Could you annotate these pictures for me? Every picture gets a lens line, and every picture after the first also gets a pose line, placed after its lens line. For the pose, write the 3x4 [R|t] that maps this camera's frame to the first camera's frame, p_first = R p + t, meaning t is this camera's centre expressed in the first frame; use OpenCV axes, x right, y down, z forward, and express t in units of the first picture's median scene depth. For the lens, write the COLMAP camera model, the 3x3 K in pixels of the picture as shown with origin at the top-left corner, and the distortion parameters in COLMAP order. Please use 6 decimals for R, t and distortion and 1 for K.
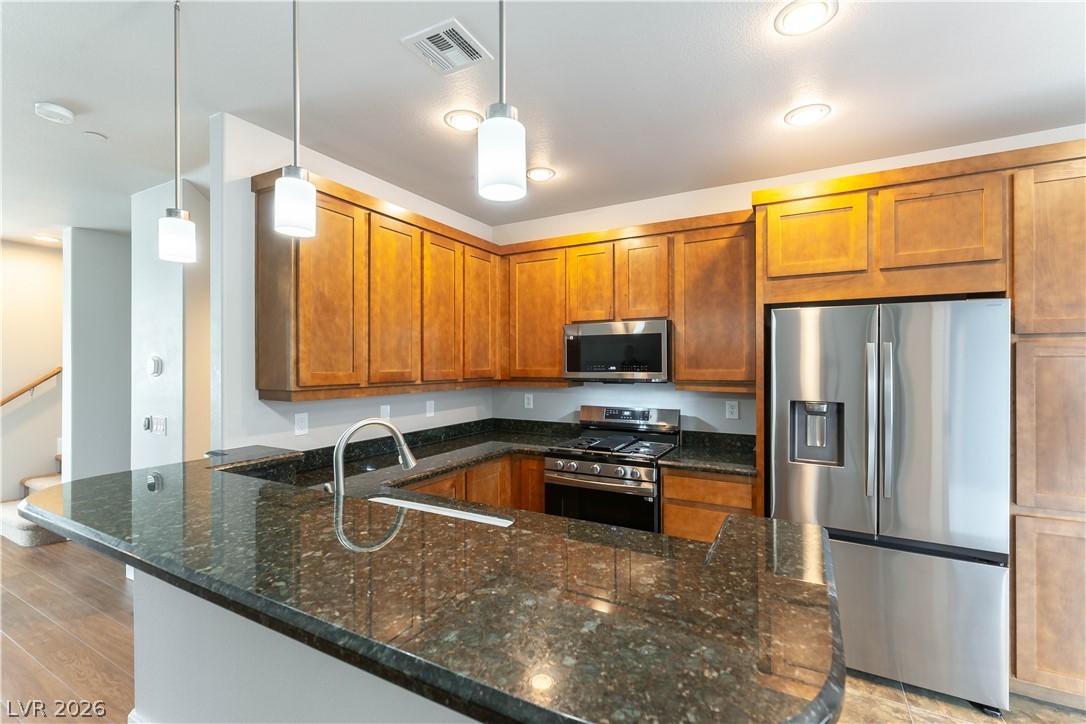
lens RADIAL K [[482.0, 0, 541.1], [0, 482.0, 363.6], [0, 0, 1]] dist [0.005770, -0.001929]
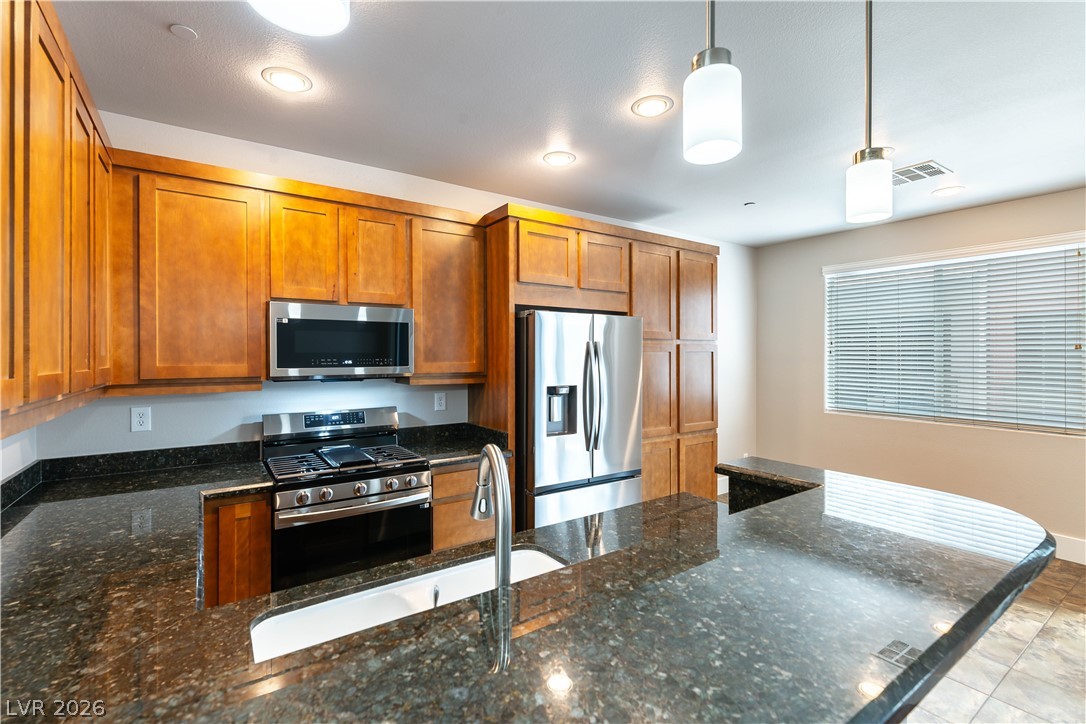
lens RADIAL K [[482.0, 0, 542.5], [0, 482.0, 359.3], [0, 0, 1]] dist [0.005770, -0.001929]
pose [[0.441752, -0.004280, 0.897127, -0.469543], [0.004001, 0.999988, 0.002800, 0.004340], [-0.897128, 0.002353, 0.441764, 0.383278]]
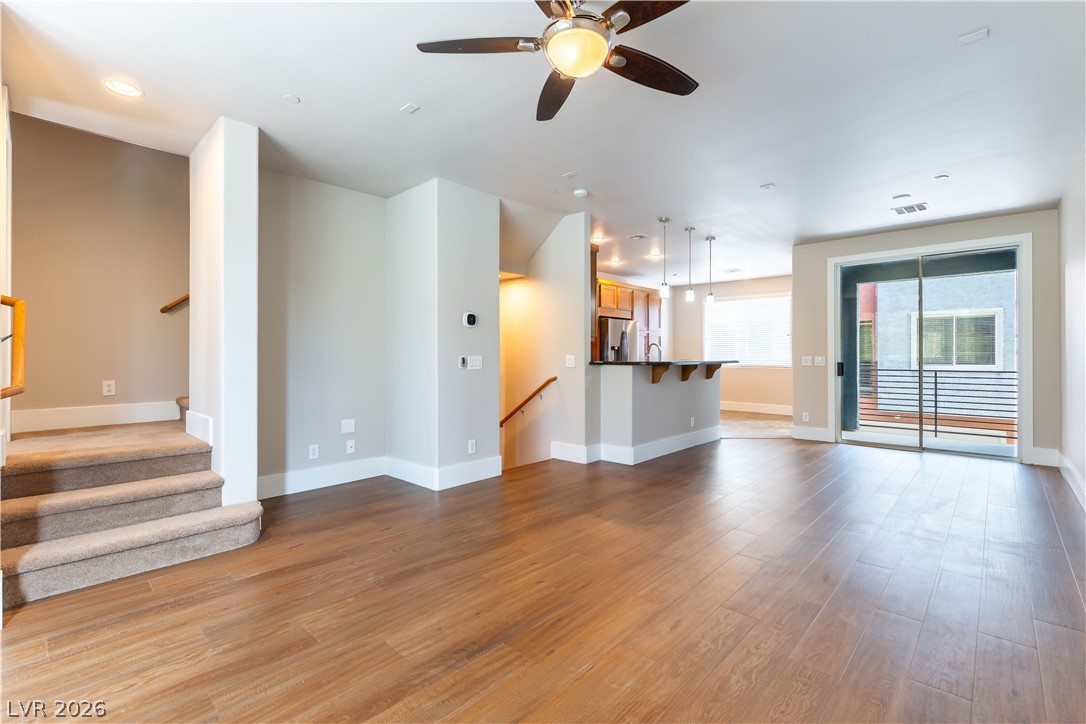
lens RADIAL K [[482.0, 0, 576.2], [0, 482.0, 358.7], [0, 0, 1]] dist [0.005770, -0.001929]
pose [[0.194274, -0.003875, 0.980940, -2.235310], [0.003294, 0.999989, 0.003298, 0.122060], [-0.980942, 0.002590, 0.194285, 0.482897]]
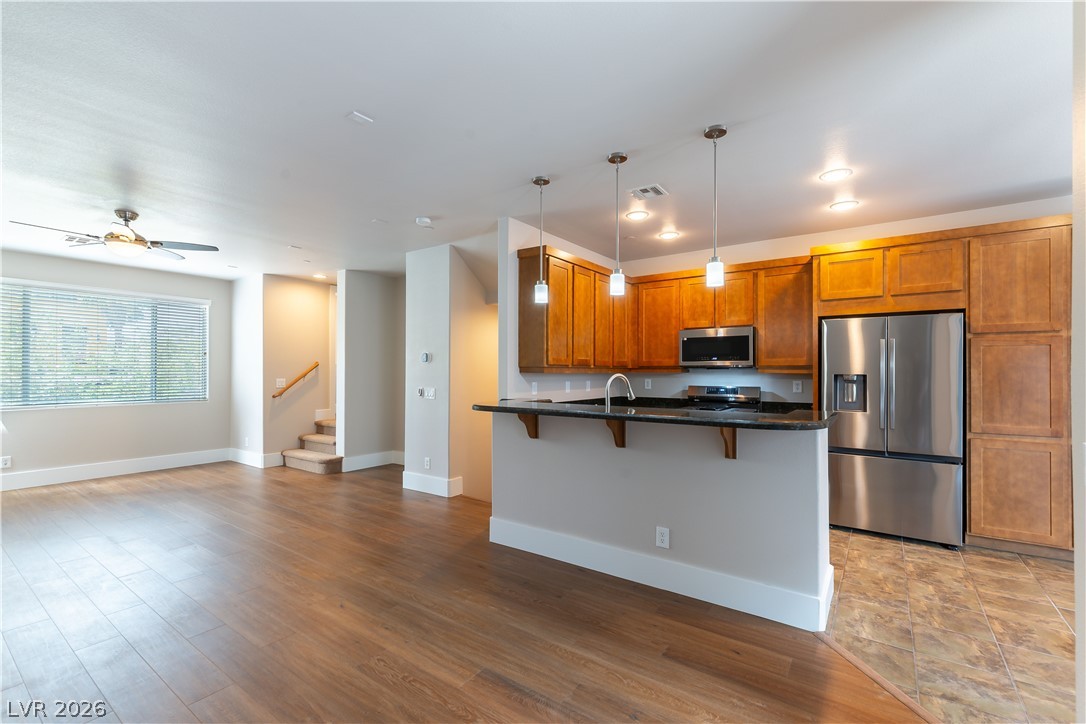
lens RADIAL K [[482.0, 0, 539.2], [0, 482.0, 369.8], [0, 0, 1]] dist [0.005770, -0.001929]
pose [[0.993319, 0.002704, -0.115369, -0.247151], [-0.003155, 0.999988, -0.003722, 0.056912], [0.115357, 0.004061, 0.993316, -0.631577]]
